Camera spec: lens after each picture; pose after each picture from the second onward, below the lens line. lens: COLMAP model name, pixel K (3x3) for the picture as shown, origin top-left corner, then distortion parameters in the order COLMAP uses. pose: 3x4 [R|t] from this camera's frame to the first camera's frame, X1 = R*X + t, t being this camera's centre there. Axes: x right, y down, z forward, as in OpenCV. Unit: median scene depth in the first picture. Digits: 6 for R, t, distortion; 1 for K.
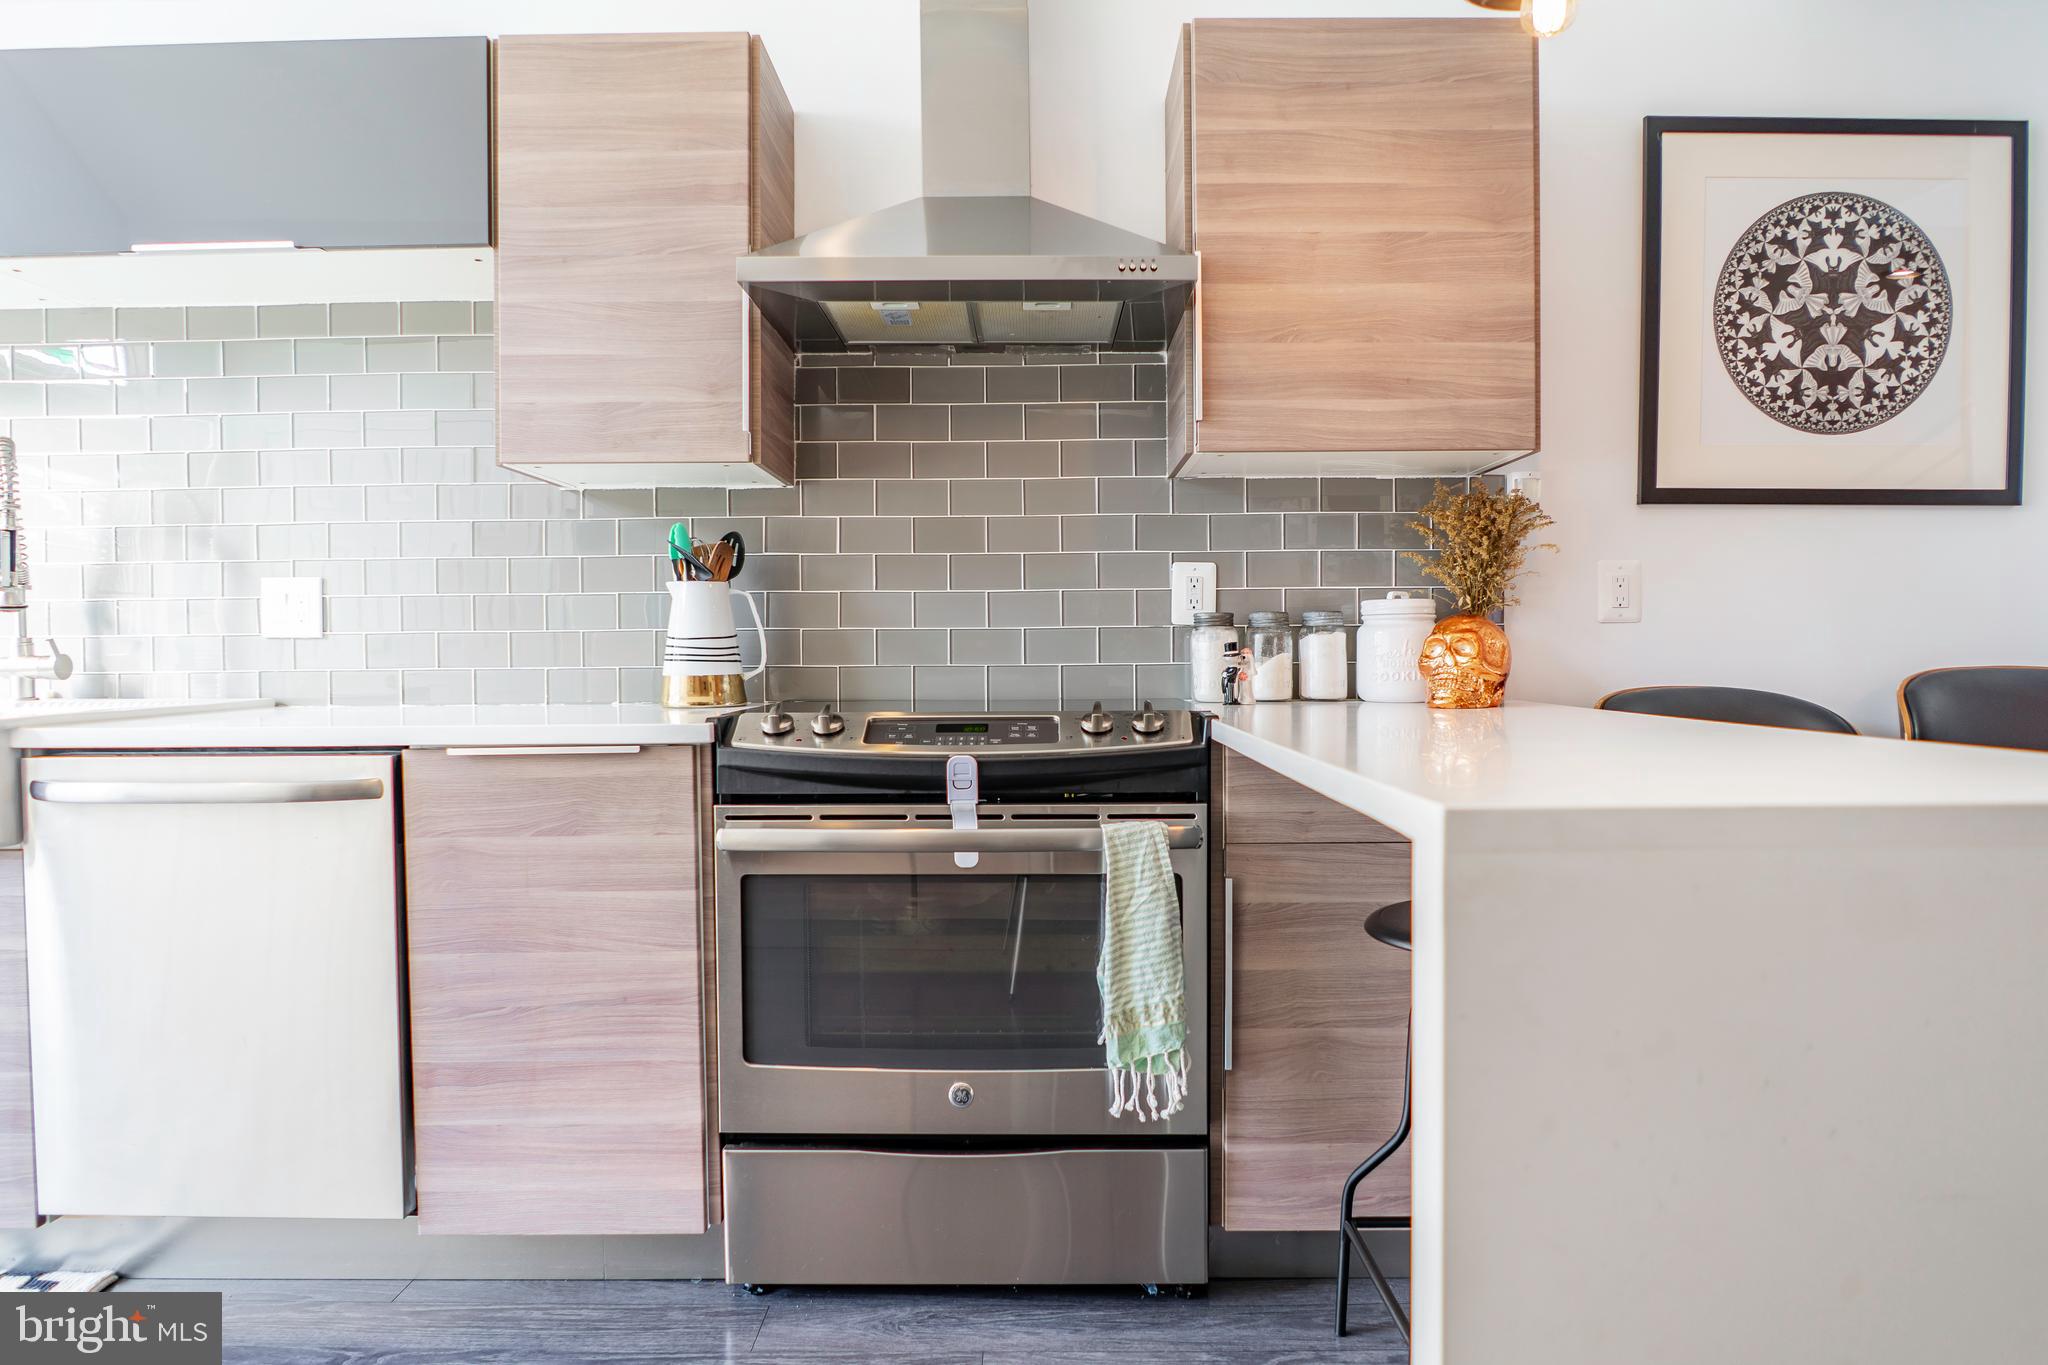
lens RADIAL K [[1221.8, 0, 1022.9], [0, 1221.8, 678.0], [0, 0, 1]] dist [-0.018060, -0.000137]
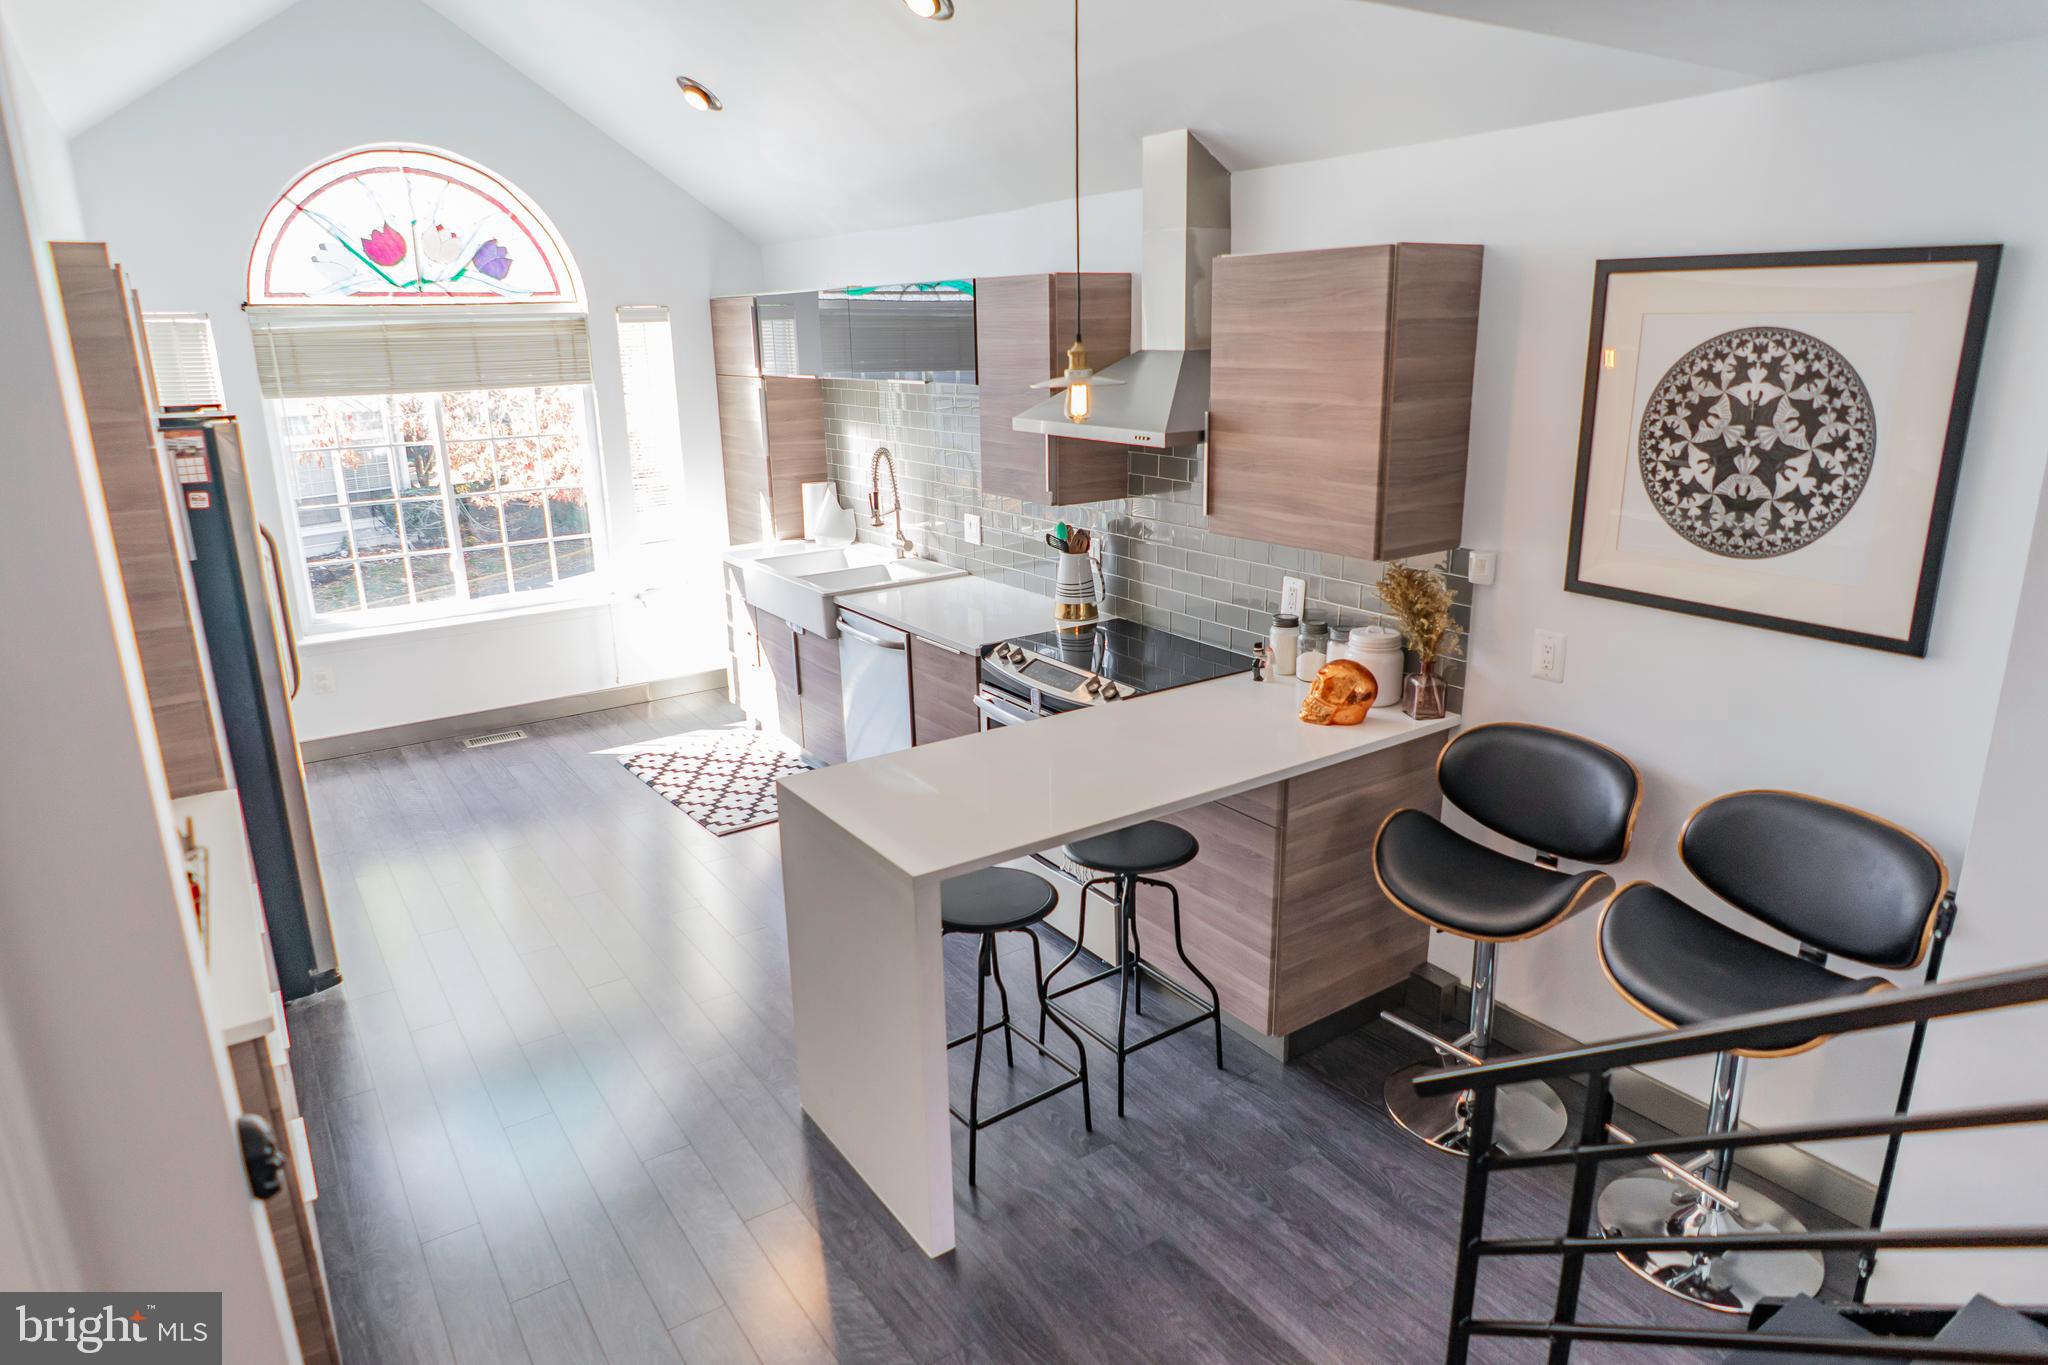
lens RADIAL K [[1221.8, 0, 1022.9], [0, 1221.8, 678.0], [0, 0, 1]] dist [-0.018060, -0.000137]
pose [[0.575142, 0.223239, -0.787004, 1.189376], [-0.001447, 0.962321, 0.271911, -0.394754], [0.818052, -0.155249, 0.553795, -0.133025]]
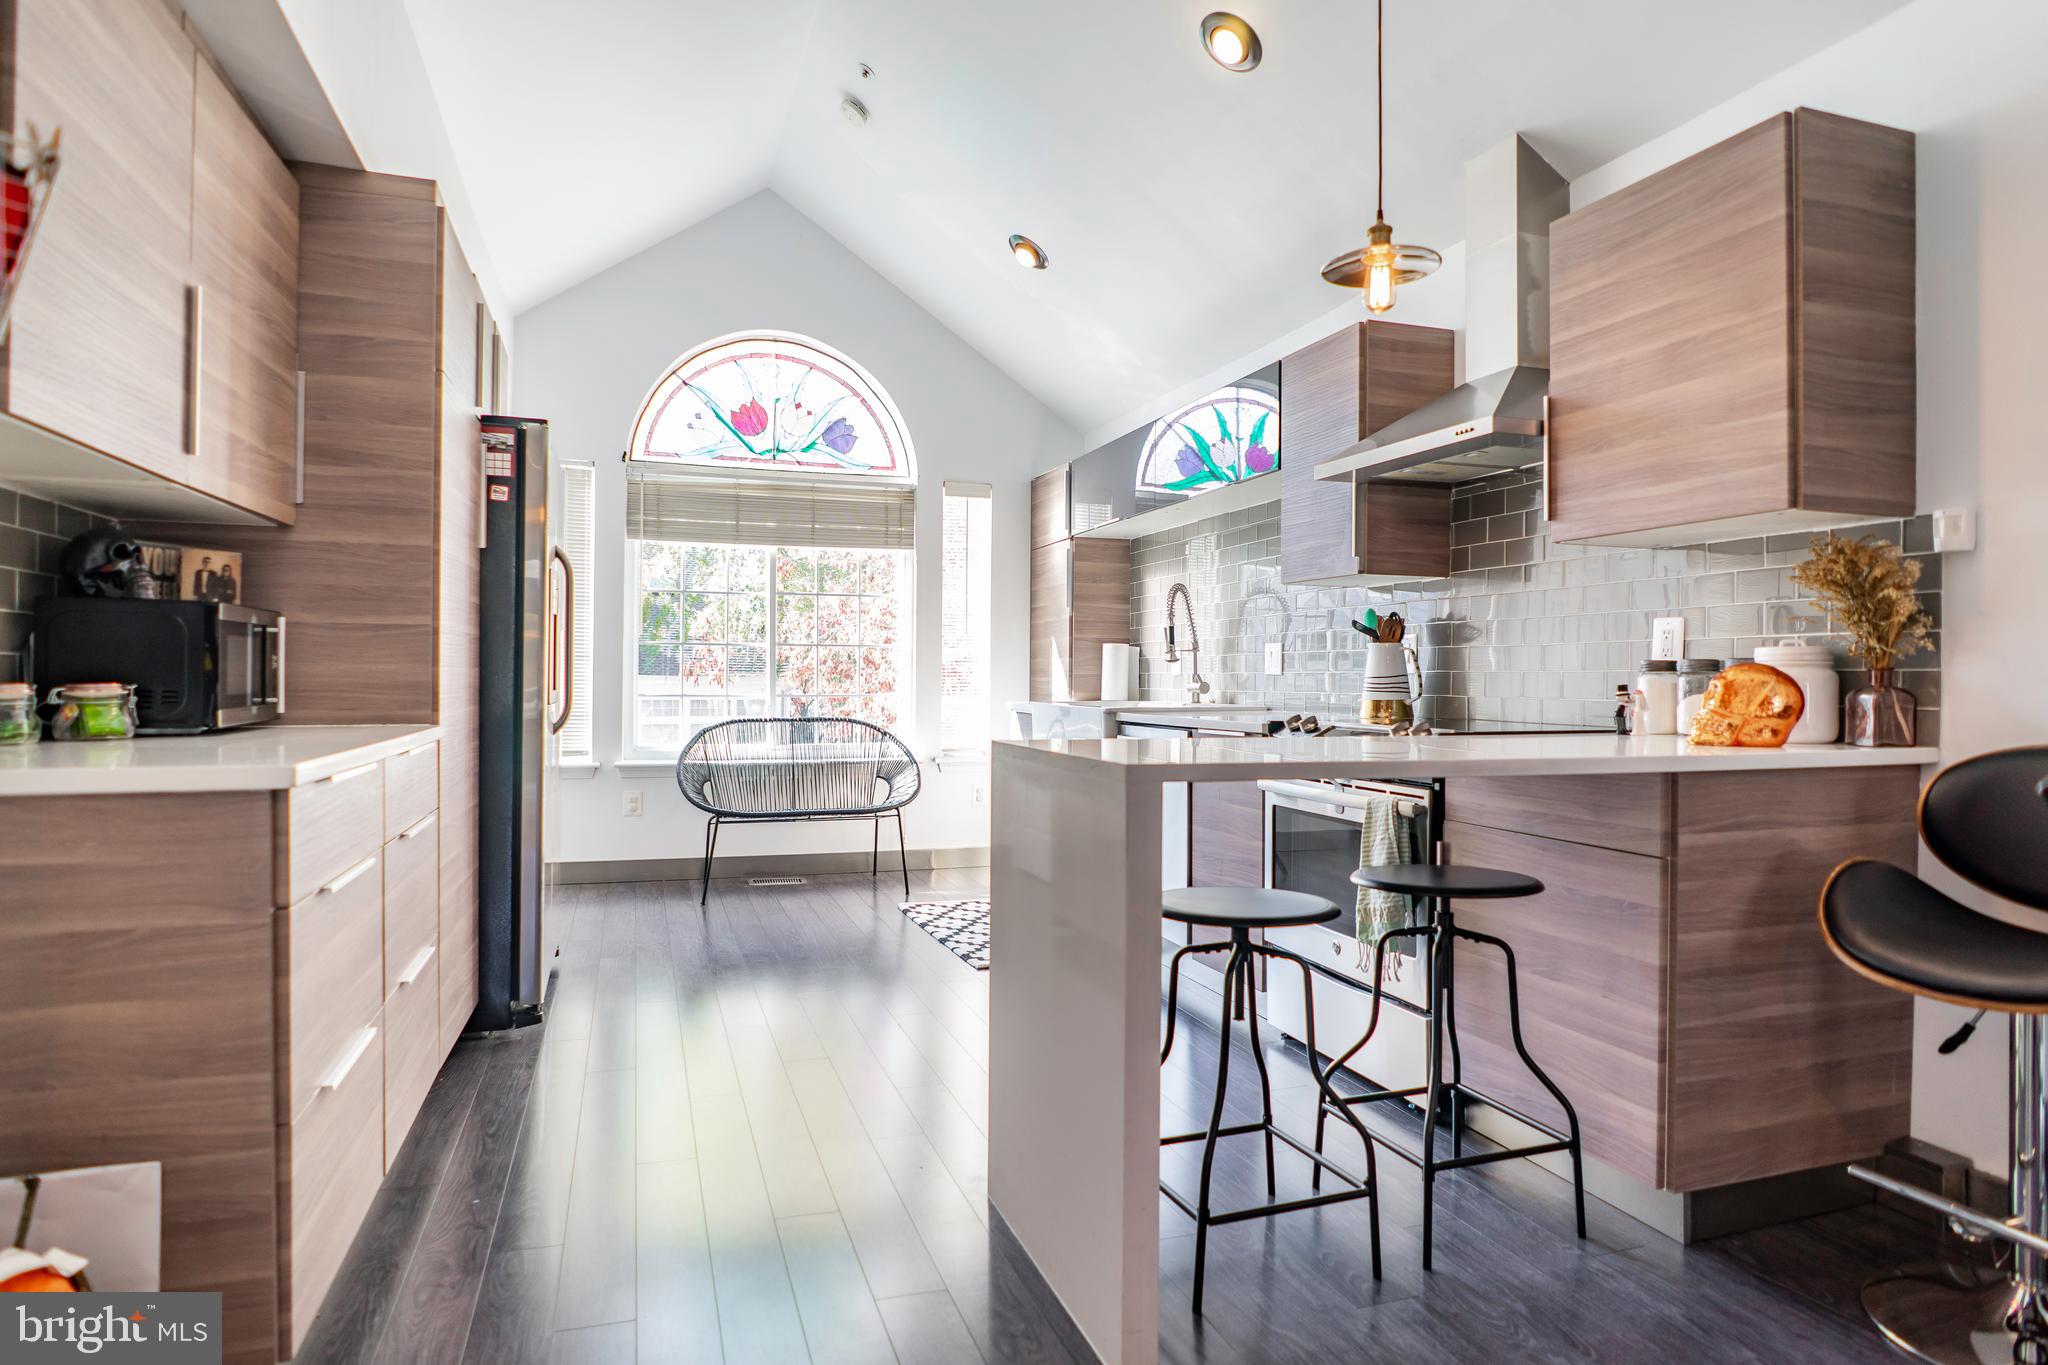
lens RADIAL K [[1169.2, 0, 1026.0], [0, 1169.2, 679.3], [0, 0, 1]] dist [-0.021068, 0.001537]
pose [[0.329392, 0.010362, -0.944136, 1.031989], [-0.027145, 0.999630, 0.001500, -0.019035], [0.943803, 0.025135, 0.329552, 0.031247]]
